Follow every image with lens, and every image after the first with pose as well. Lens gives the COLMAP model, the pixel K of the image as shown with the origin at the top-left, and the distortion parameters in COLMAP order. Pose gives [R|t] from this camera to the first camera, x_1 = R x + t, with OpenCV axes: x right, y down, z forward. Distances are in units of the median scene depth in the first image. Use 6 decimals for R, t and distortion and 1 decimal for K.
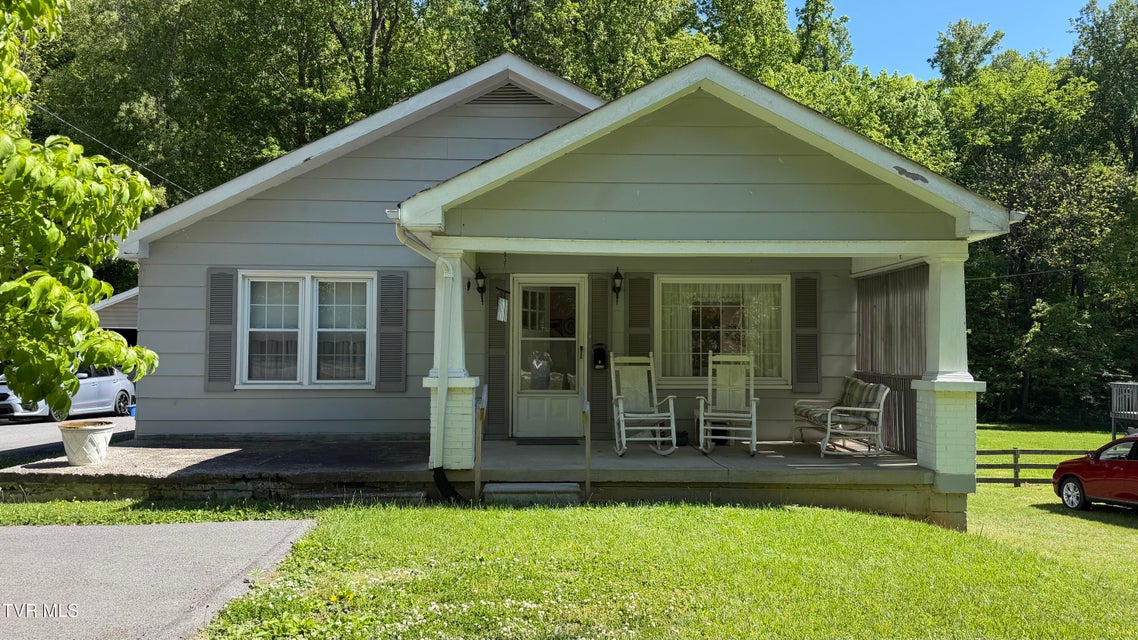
lens RADIAL K [[794.2, 0, 566.5], [0, 794.2, 322.7], [0, 0, 1]] dist [0.129136, -0.198476]
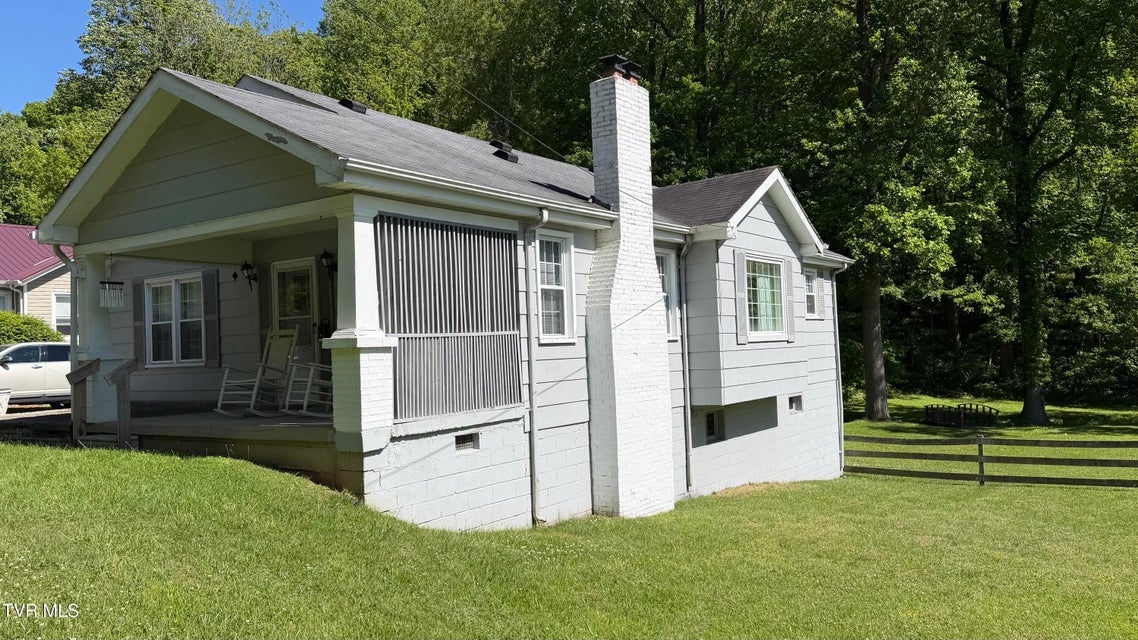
lens RADIAL K [[859.7, 0, 569.0], [0, 859.7, 320.0], [0, 0, 1]] dist [0.111733, -0.169034]
pose [[0.801632, -0.055635, -0.595223, 1.029928], [0.060555, 0.998096, -0.011736, 0.062001], [0.594743, -0.026635, 0.803475, 0.245463]]
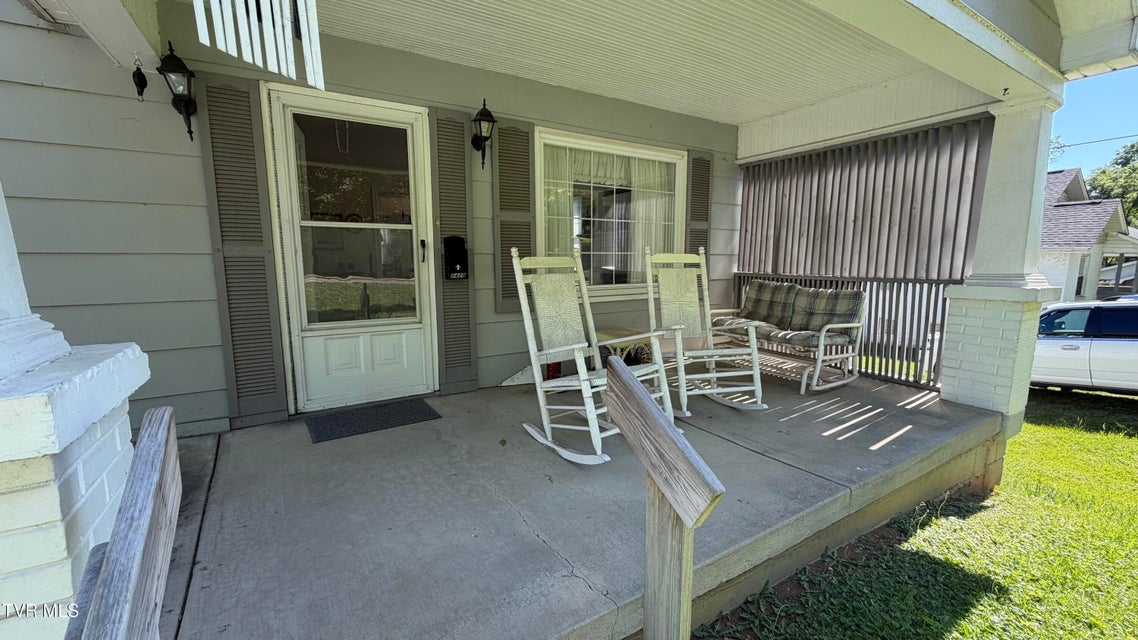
lens RADIAL K [[455.3, 0, 569.0], [0, 455.3, 320.0], [0, 0, 1]] dist [0.001524, 0.000680]
pose [[0.868830, -0.073132, 0.489680, -0.055184], [-0.010925, 0.985958, 0.166634, 0.030665], [-0.494990, -0.150126, 0.855831, 0.665694]]
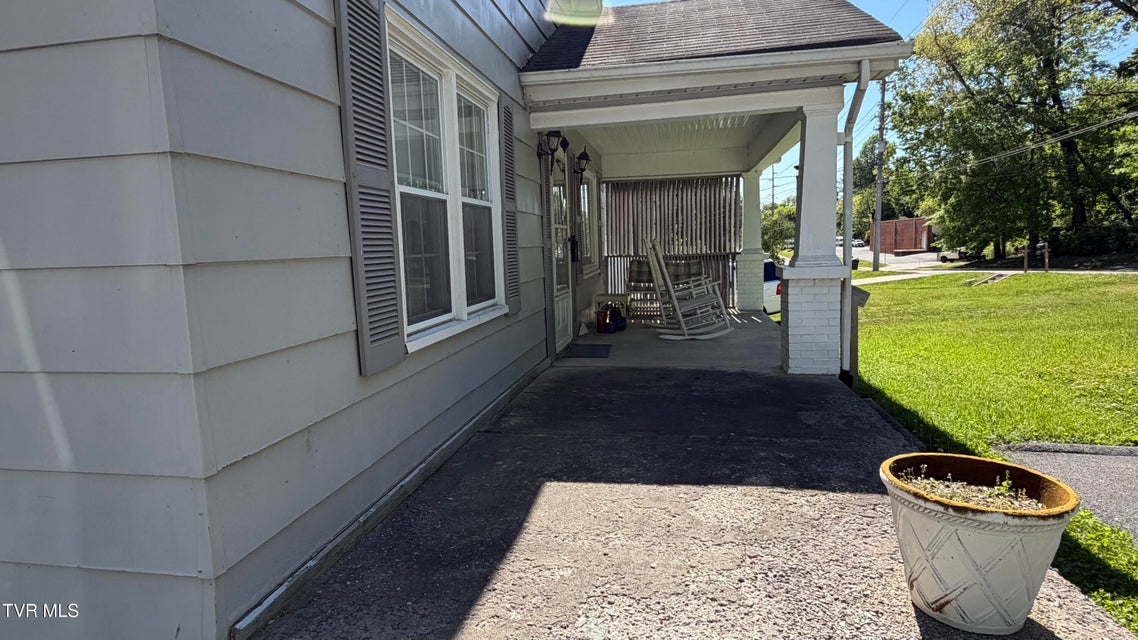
lens RADIAL K [[635.6, 0, 571.6], [0, 635.6, 330.0], [0, 0, 1]] dist [-0.006097, -0.000894]
pose [[0.198666, -0.142888, 0.969595, -0.662859], [-0.002584, 0.989235, 0.146312, 0.029962], [-0.980064, -0.031573, 0.196159, 0.870844]]
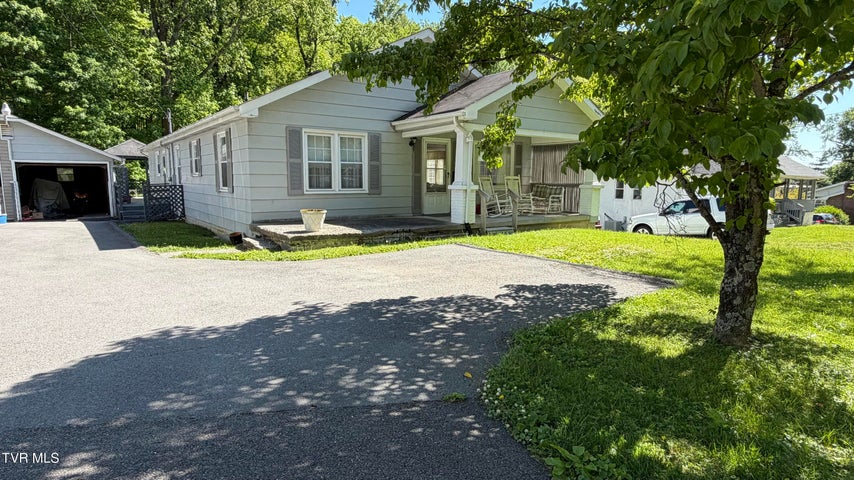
lens RADIAL K [[477.0, 0, 428.9], [0, 477.0, 247.5], [0, 0, 1]] dist [-0.006097, -0.000894]
pose [[0.820549, -0.082411, 0.565604, -0.804512], [-0.022709, 0.984069, 0.176328, 0.002936], [-0.571125, -0.157530, 0.805606, -0.074149]]
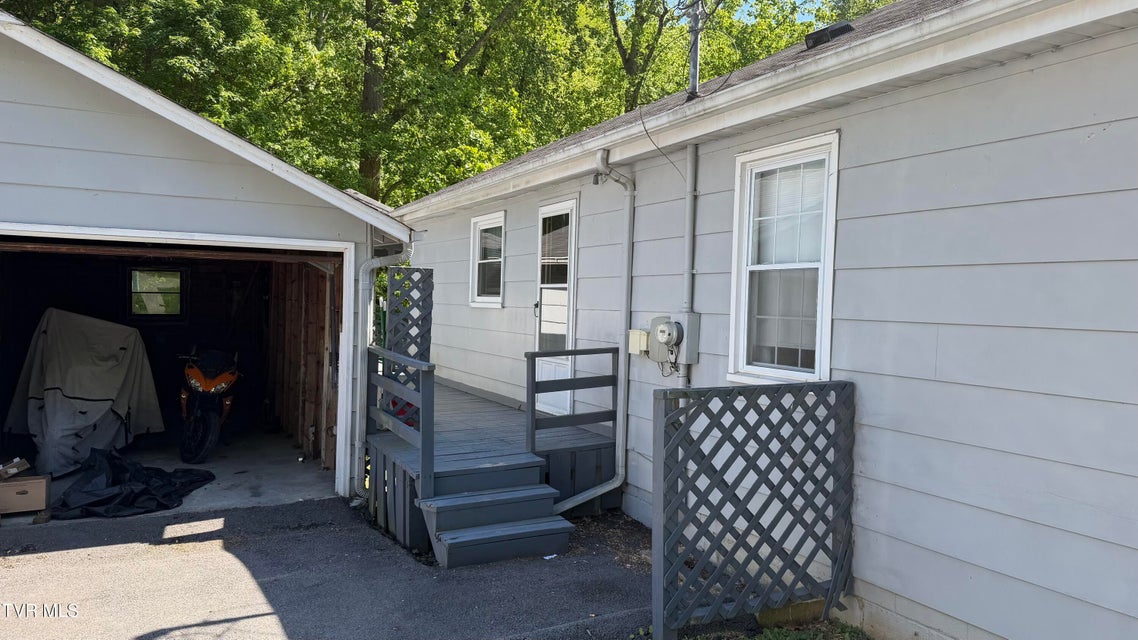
lens RADIAL K [[794.2, 0, 566.5], [0, 794.2, 322.7], [0, 0, 1]] dist [0.129136, -0.198476]
pose [[0.901816, 0.005952, 0.432079, -0.885791], [-0.036534, 0.997375, 0.062513, 0.048488], [-0.430573, -0.072161, 0.899666, 1.498998]]
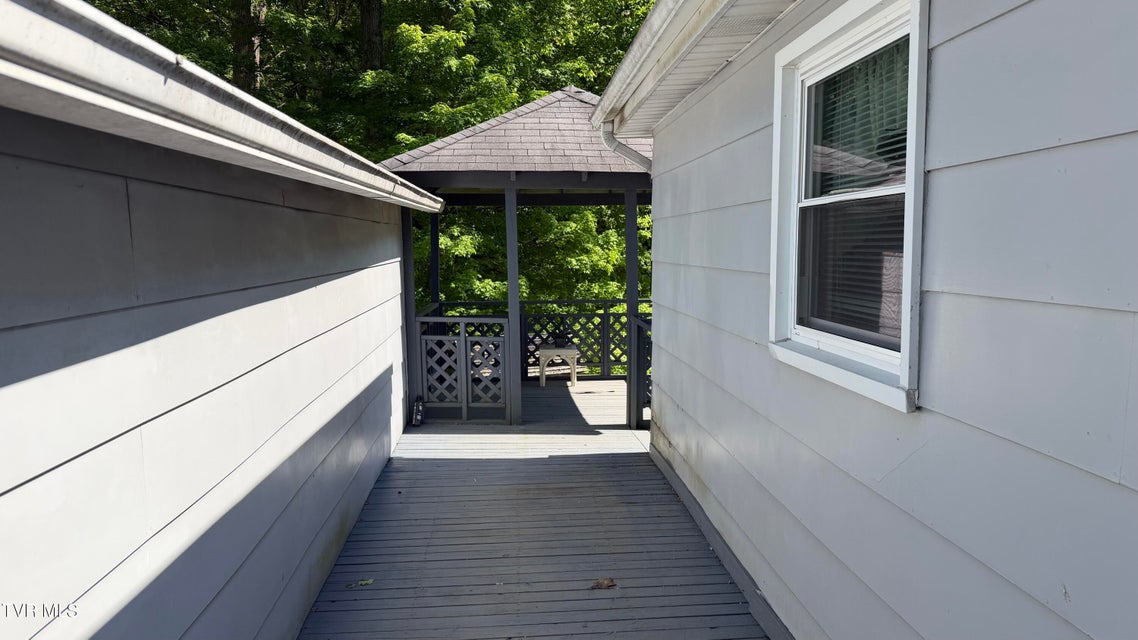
lens RADIAL K [[794.2, 0, 566.5], [0, 794.2, 322.7], [0, 0, 1]] dist [0.129136, -0.198476]
pose [[0.999260, -0.019166, 0.033341, -0.657071], [0.014660, 0.991341, 0.130495, 0.042254], [-0.035553, -0.129910, 0.990888, 2.140008]]
